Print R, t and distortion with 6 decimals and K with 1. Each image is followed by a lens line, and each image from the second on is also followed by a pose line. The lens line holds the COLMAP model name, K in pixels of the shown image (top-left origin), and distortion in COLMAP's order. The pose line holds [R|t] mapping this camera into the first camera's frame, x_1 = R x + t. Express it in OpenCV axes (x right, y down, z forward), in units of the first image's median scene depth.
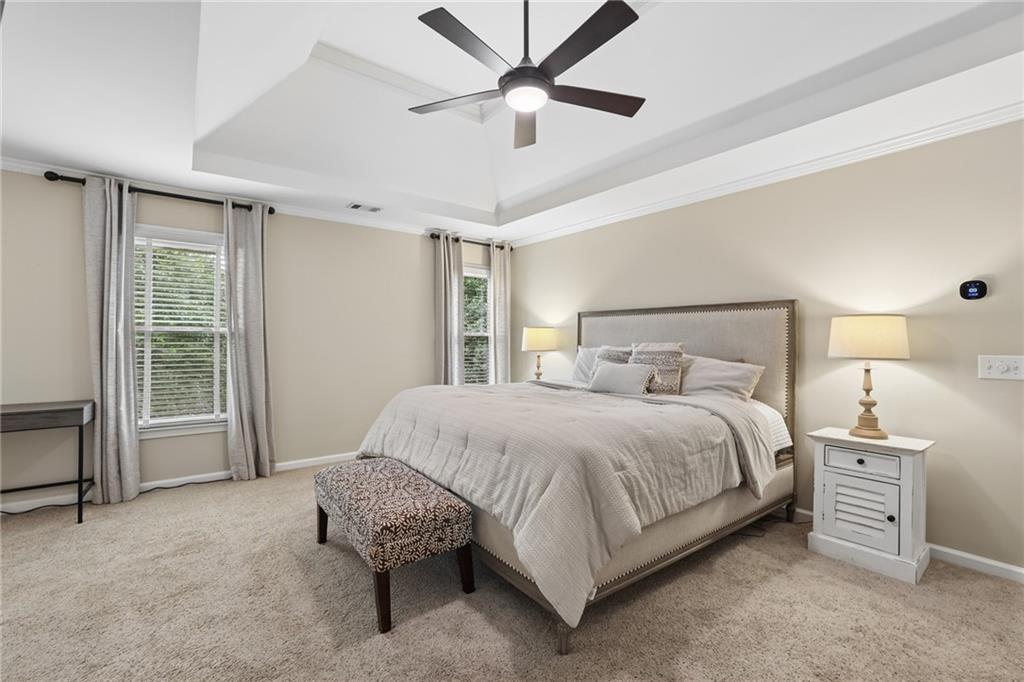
lens RADIAL K [[437.2, 0, 509.6], [0, 437.2, 339.3], [0, 0, 1]] dist [-0.033553, 0.012561]
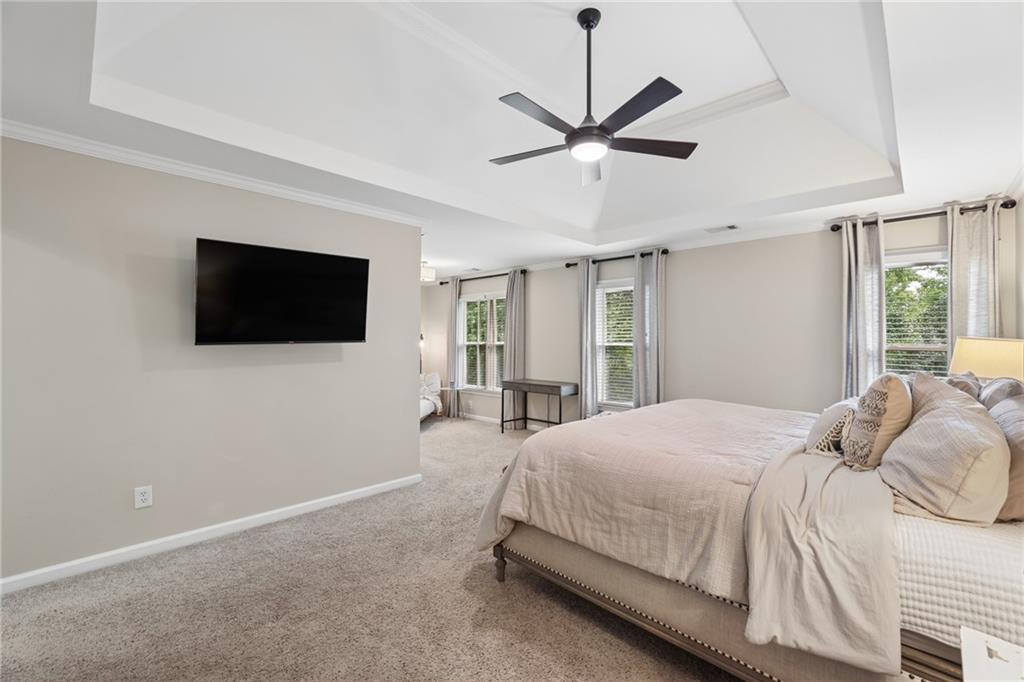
lens RADIAL K [[437.2, 0, 509.6], [0, 437.2, 339.3], [0, 0, 1]] dist [-0.033553, 0.012561]
pose [[0.151881, -0.007851, -0.988368, 0.801119], [-0.006966, 0.999935, -0.009013, -0.026382], [0.988374, 0.008254, 0.151816, 0.424130]]
